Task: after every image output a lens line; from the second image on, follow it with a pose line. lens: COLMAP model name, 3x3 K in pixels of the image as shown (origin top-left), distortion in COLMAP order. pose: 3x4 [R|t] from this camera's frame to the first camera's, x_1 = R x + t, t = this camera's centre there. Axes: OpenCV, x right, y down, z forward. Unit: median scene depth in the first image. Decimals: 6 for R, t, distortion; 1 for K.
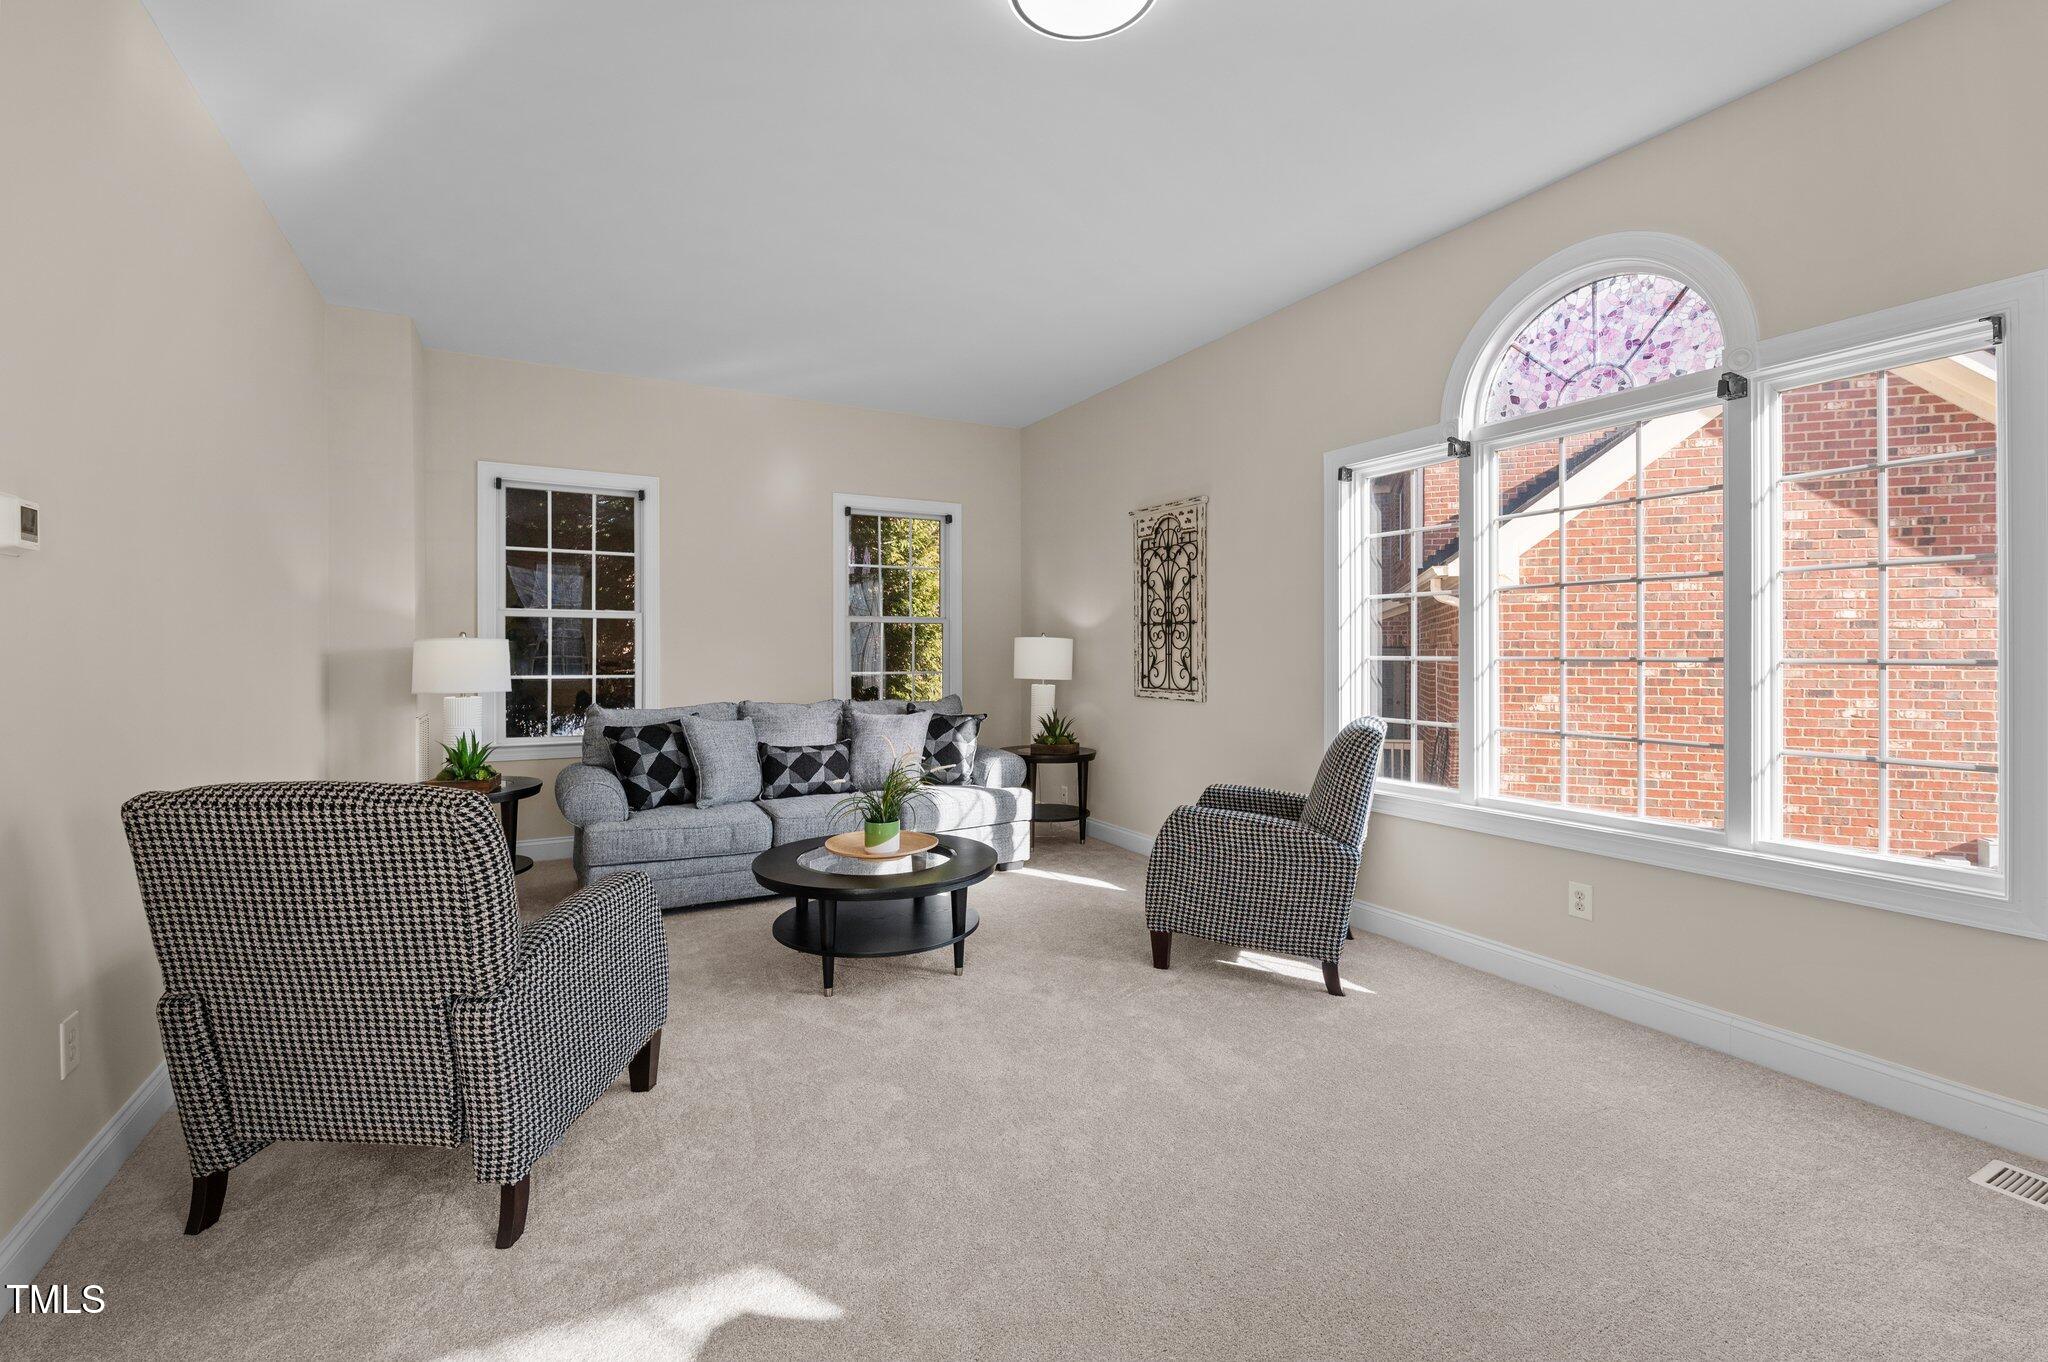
lens RADIAL K [[880.0, 0, 1022.4], [0, 880.0, 646.9], [0, 0, 1]] dist [0.001804, -0.004406]
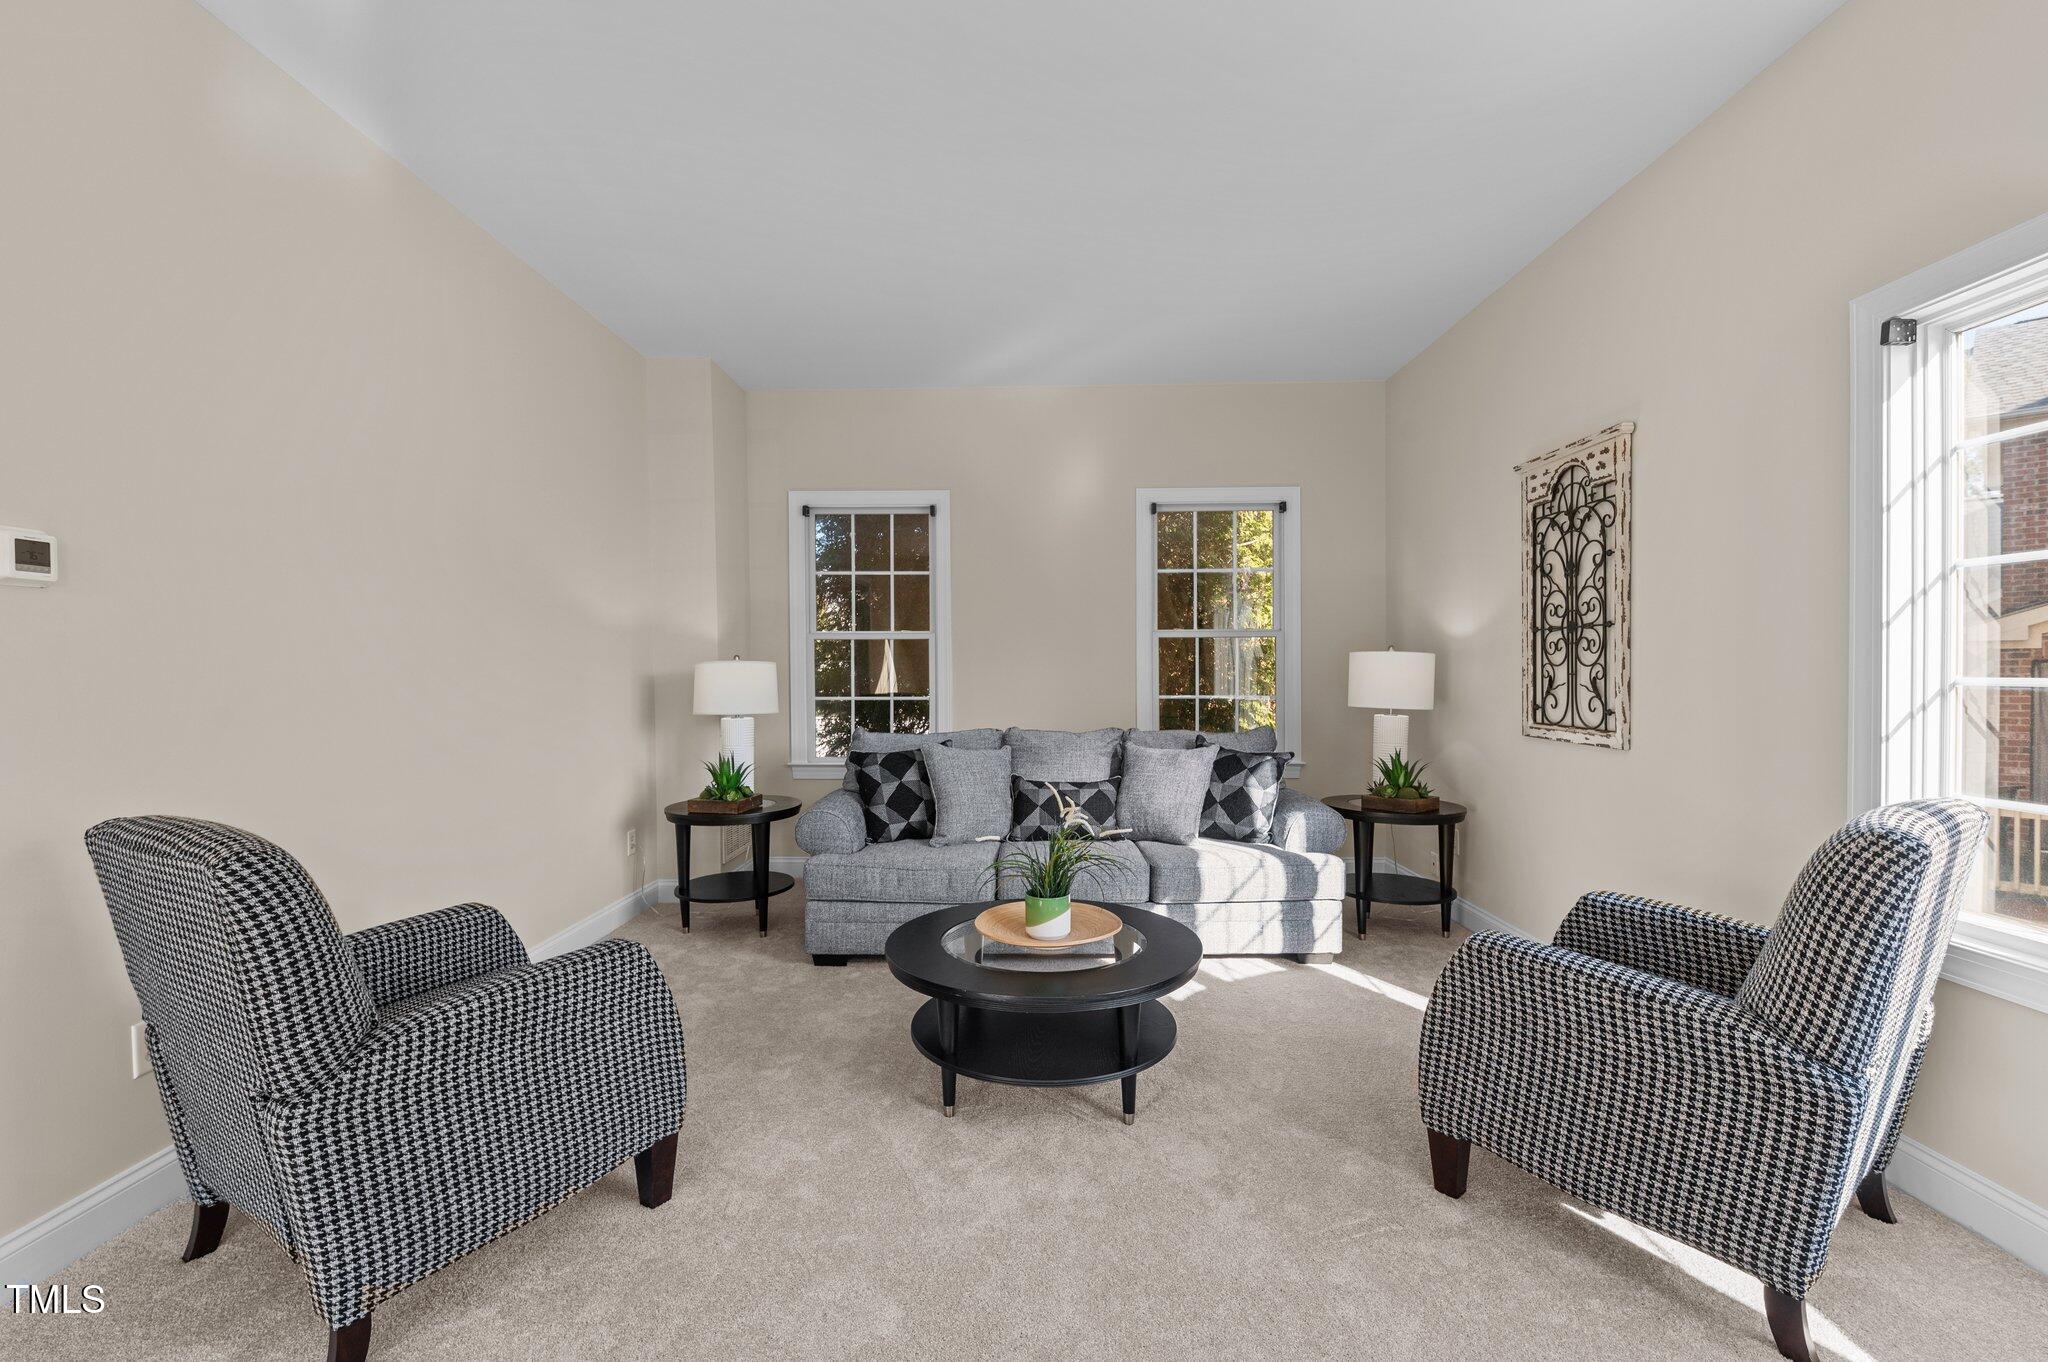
lens RADIAL K [[880.0, 0, 1020.6], [0, 880.0, 680.9], [0, 0, 1]] dist [0.001804, -0.004406]
pose [[0.868069, 0.000859, -0.496444, 0.140898], [0.007212, 0.999871, 0.014340, 0.001106], [0.496392, -0.016029, 0.867951, 0.231646]]
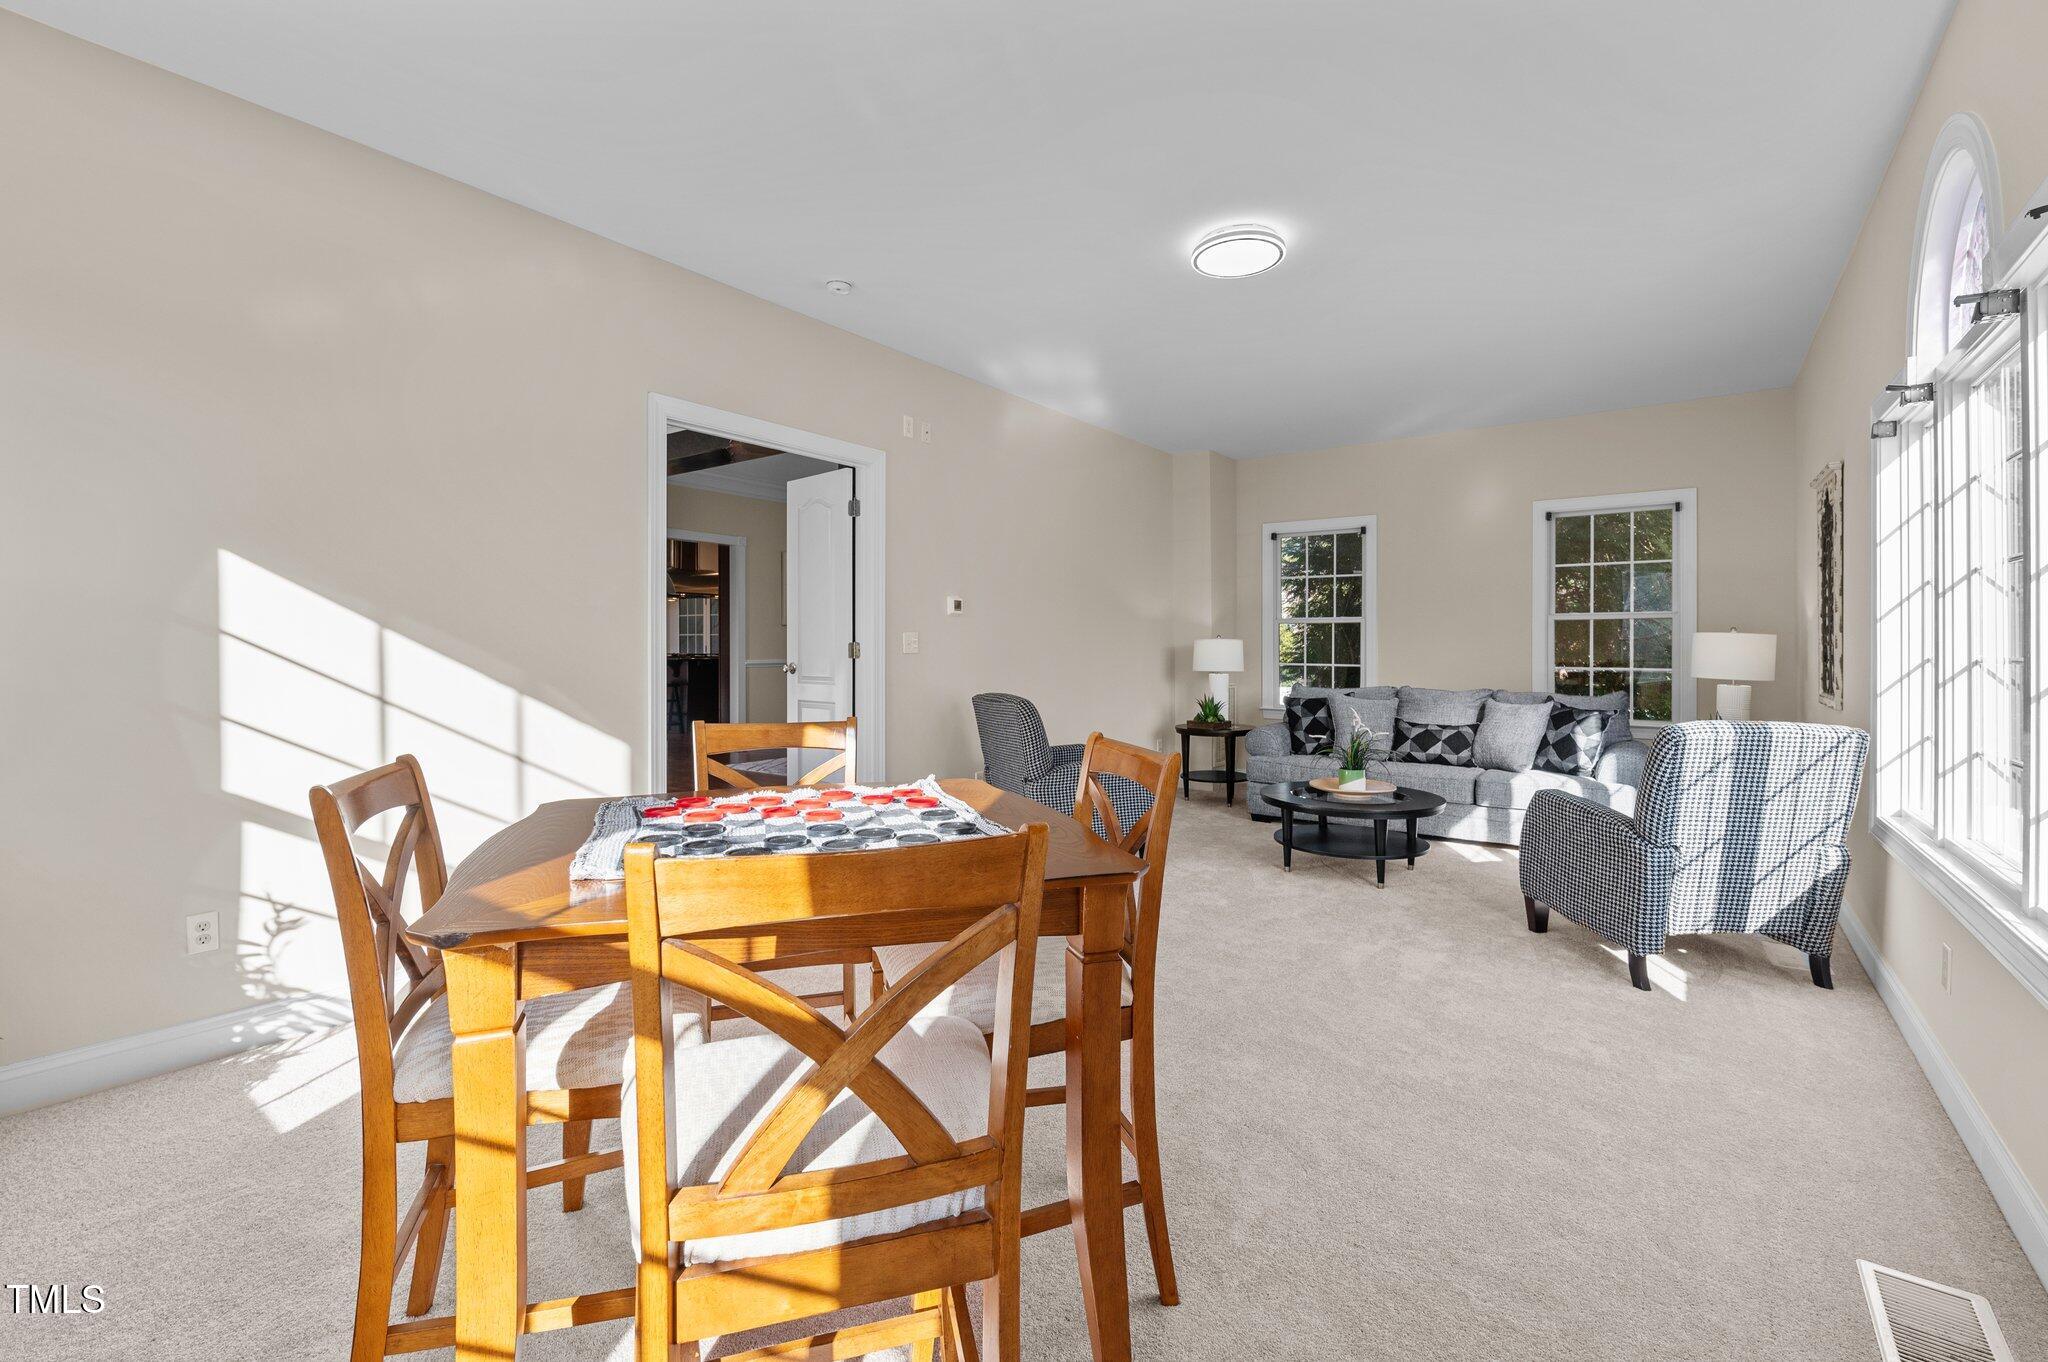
lens RADIAL K [[880.0, 0, 1000.6], [0, 880.0, 642.1], [0, 0, 1]] dist [0.001804, -0.004406]
pose [[0.401631, -0.002810, -0.915797, 0.627682], [0.001971, 0.999996, -0.002204, -0.000618], [0.915800, -0.000920, 0.401634, -0.045965]]
